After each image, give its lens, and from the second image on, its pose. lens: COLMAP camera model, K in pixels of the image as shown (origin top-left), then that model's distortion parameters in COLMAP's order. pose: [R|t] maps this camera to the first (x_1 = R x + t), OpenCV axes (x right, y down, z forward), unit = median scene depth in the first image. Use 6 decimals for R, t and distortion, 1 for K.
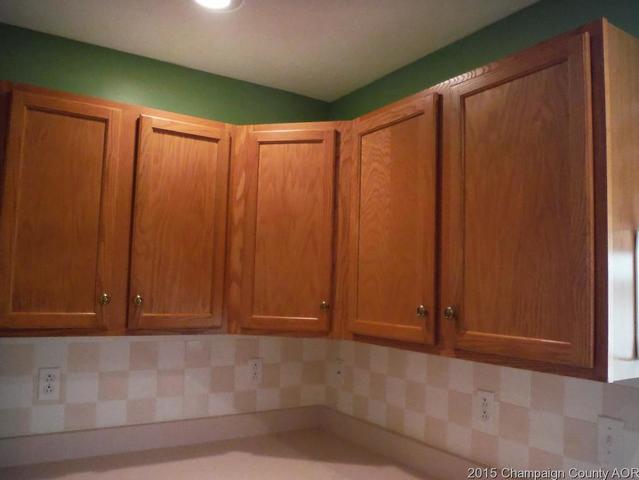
lens RADIAL K [[538.3, 0, 321.4], [0, 538.3, 241.9], [0, 0, 1]] dist [-0.087387, 0.006361]
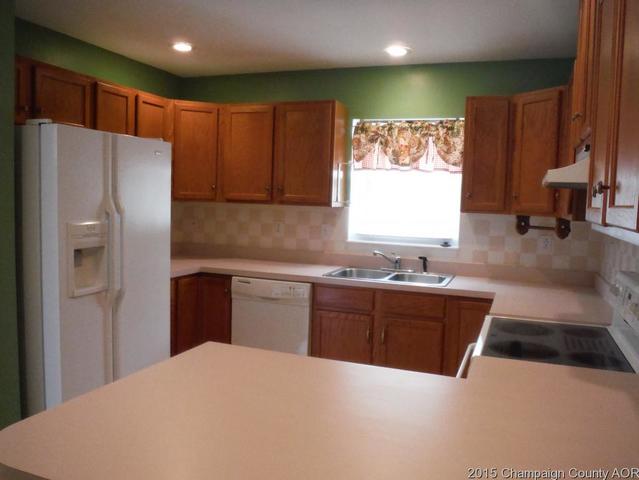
lens RADIAL K [[538.3, 0, 319.8], [0, 538.3, 238.4], [0, 0, 1]] dist [-0.087387, 0.006361]
pose [[0.804427, -0.045887, 0.592277, -0.997096], [-0.058992, 0.985914, 0.156507, -0.051629], [-0.591115, -0.160838, 0.790388, -1.103826]]
